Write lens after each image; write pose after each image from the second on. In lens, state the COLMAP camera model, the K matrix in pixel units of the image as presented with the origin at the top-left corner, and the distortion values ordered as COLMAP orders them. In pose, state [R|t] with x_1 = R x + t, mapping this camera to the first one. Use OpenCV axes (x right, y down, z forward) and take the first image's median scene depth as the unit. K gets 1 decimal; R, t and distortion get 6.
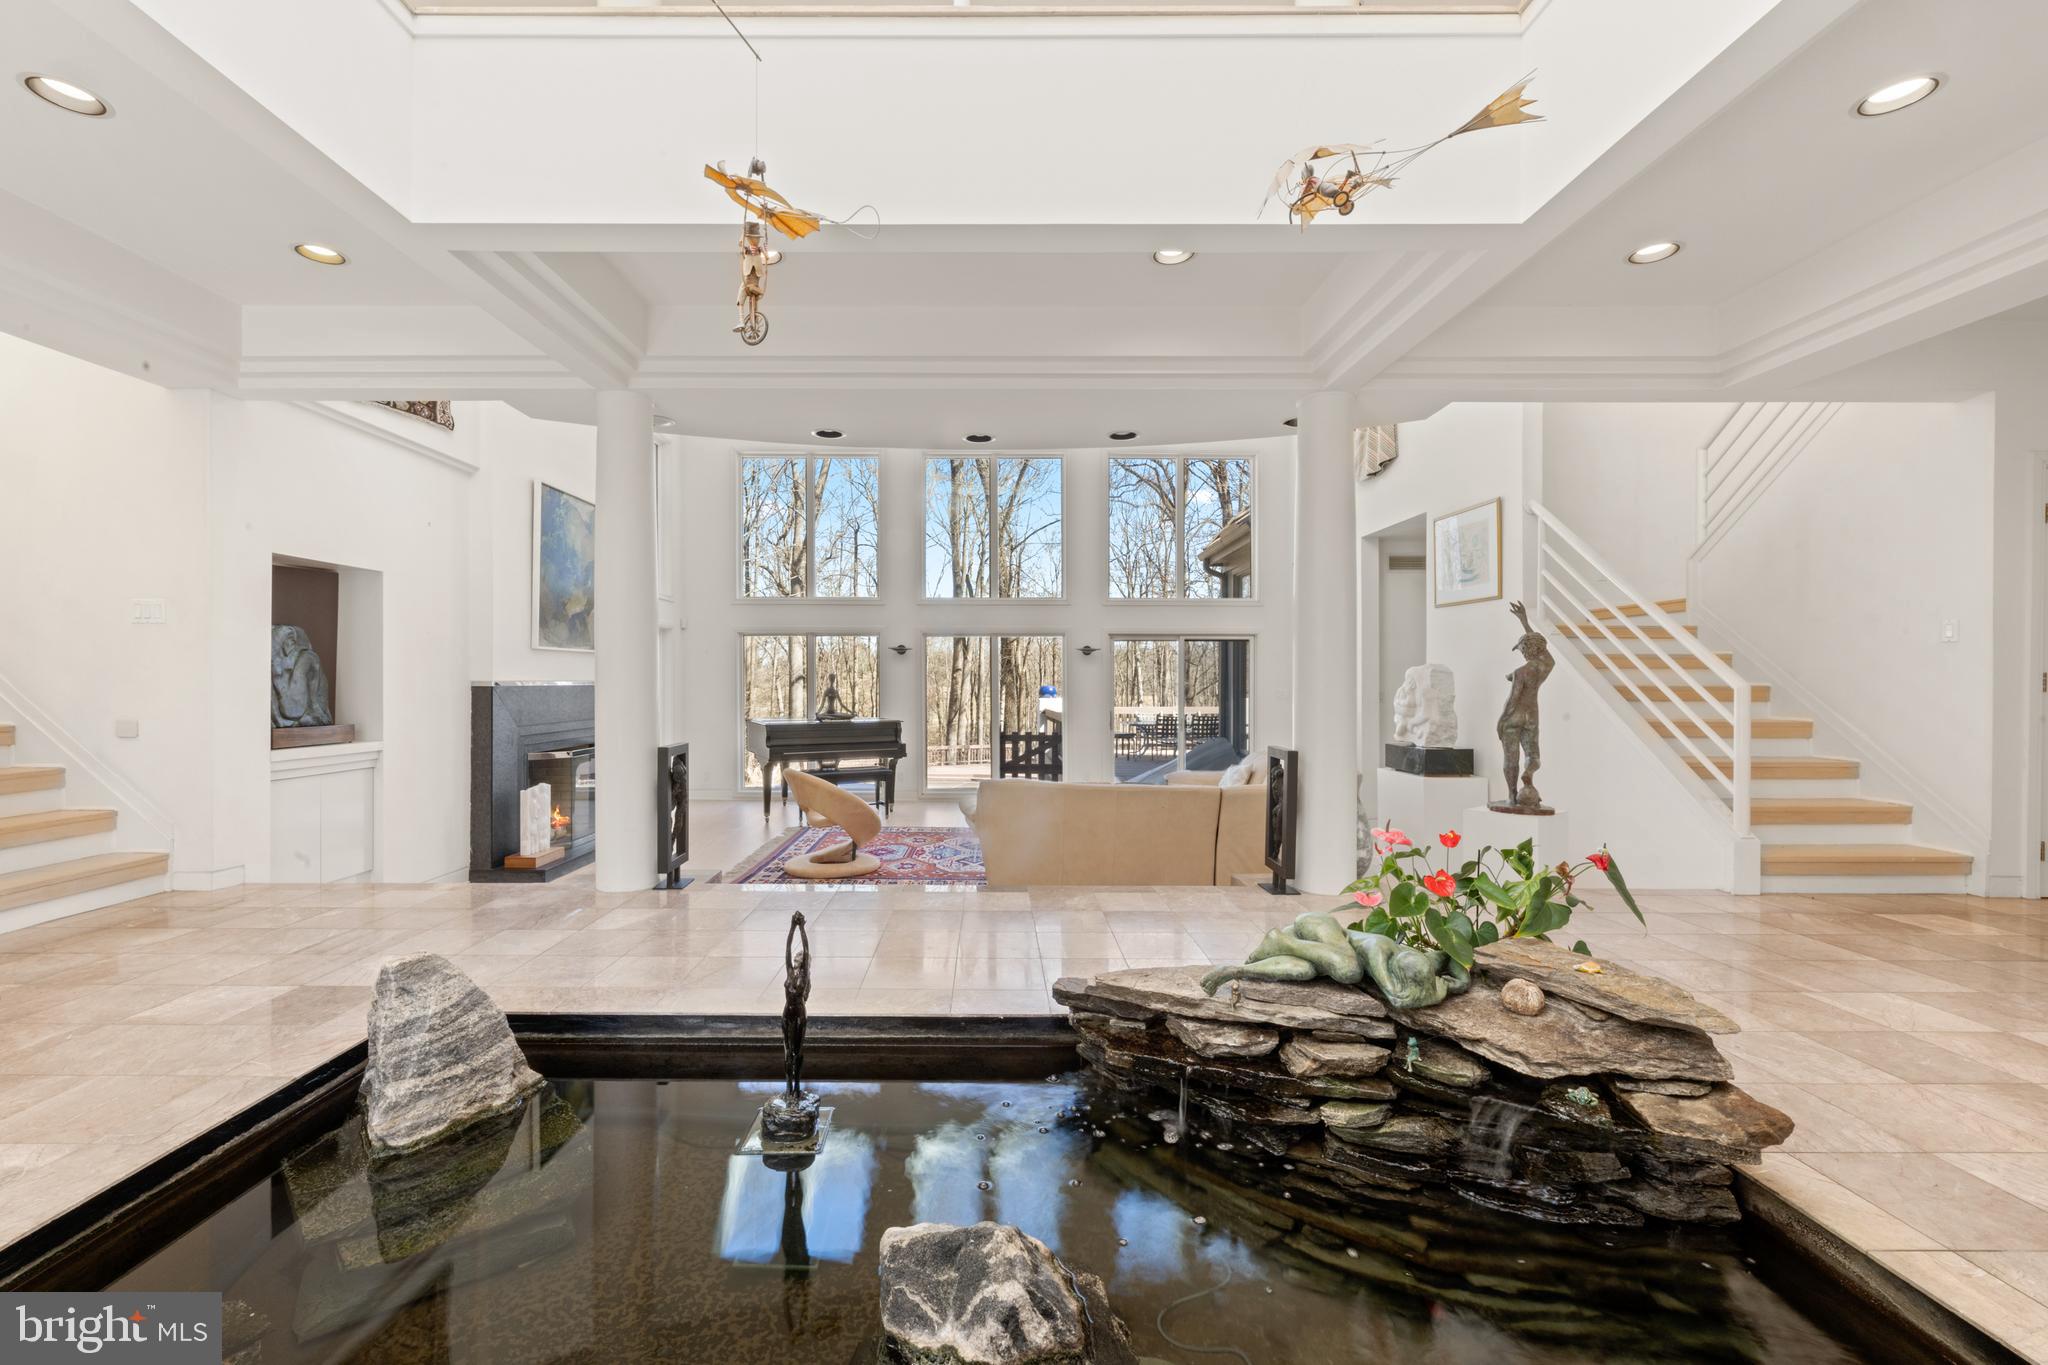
lens RADIAL K [[813.7, 0, 1024.0], [0, 813.7, 682.5], [0, 0, 1]] dist [-0.000166, -0.000080]
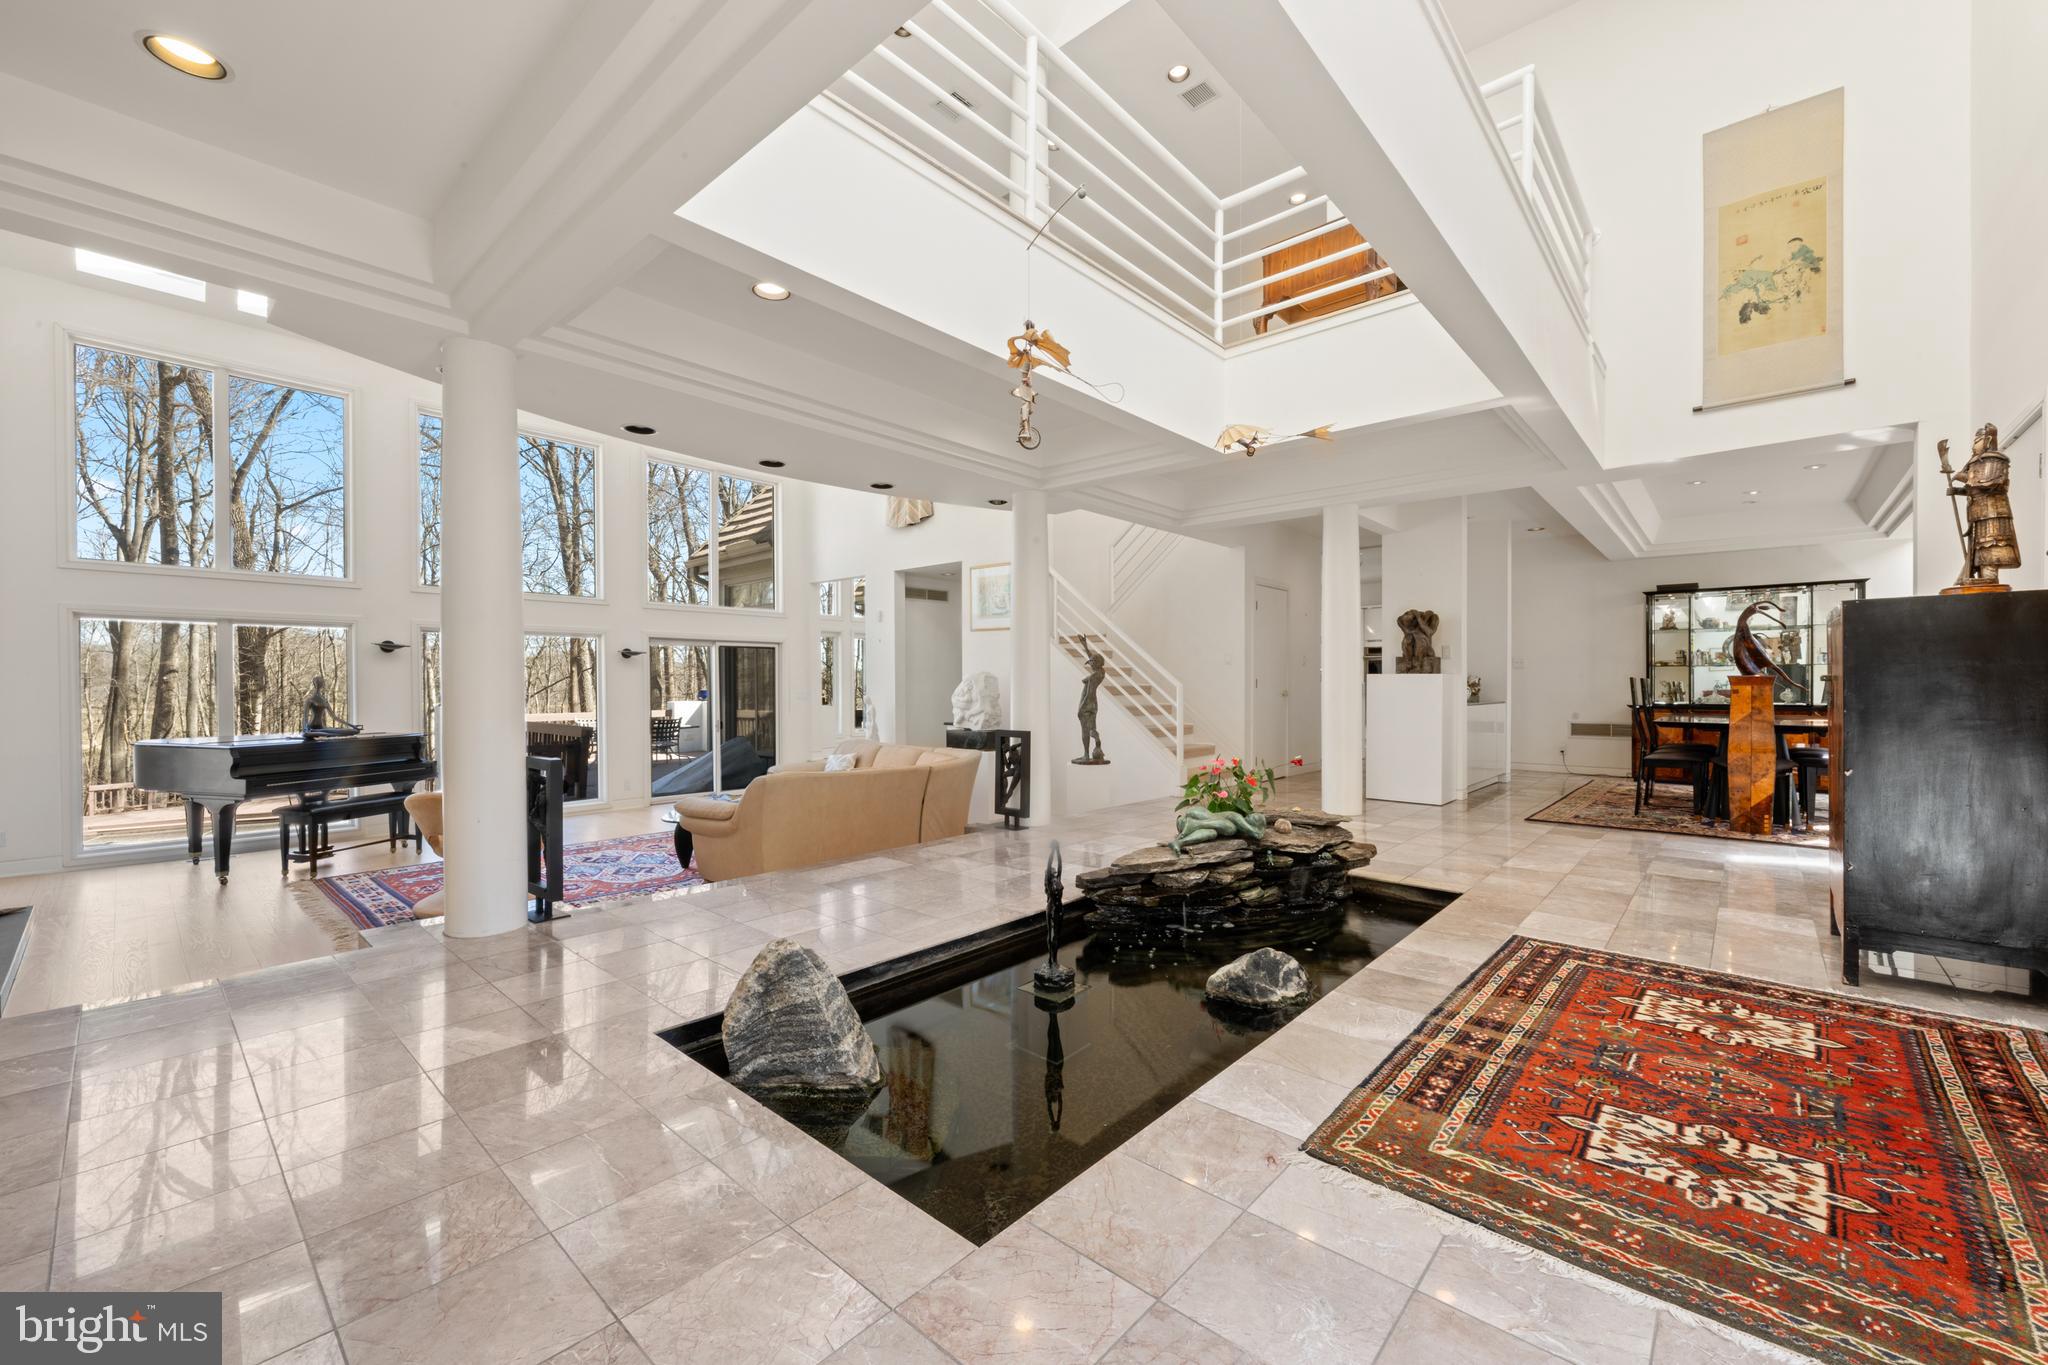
lens RADIAL K [[798.8, 0, 1019.9], [0, 798.8, 684.3], [0, 0, 1]] dist [0.017206, -0.000014]
pose [[0.671641, -0.003103, 0.740870, -0.723333], [0.004058, 0.999992, 0.000509, -0.002053], [-0.740865, 0.002665, 0.671648, 0.032706]]
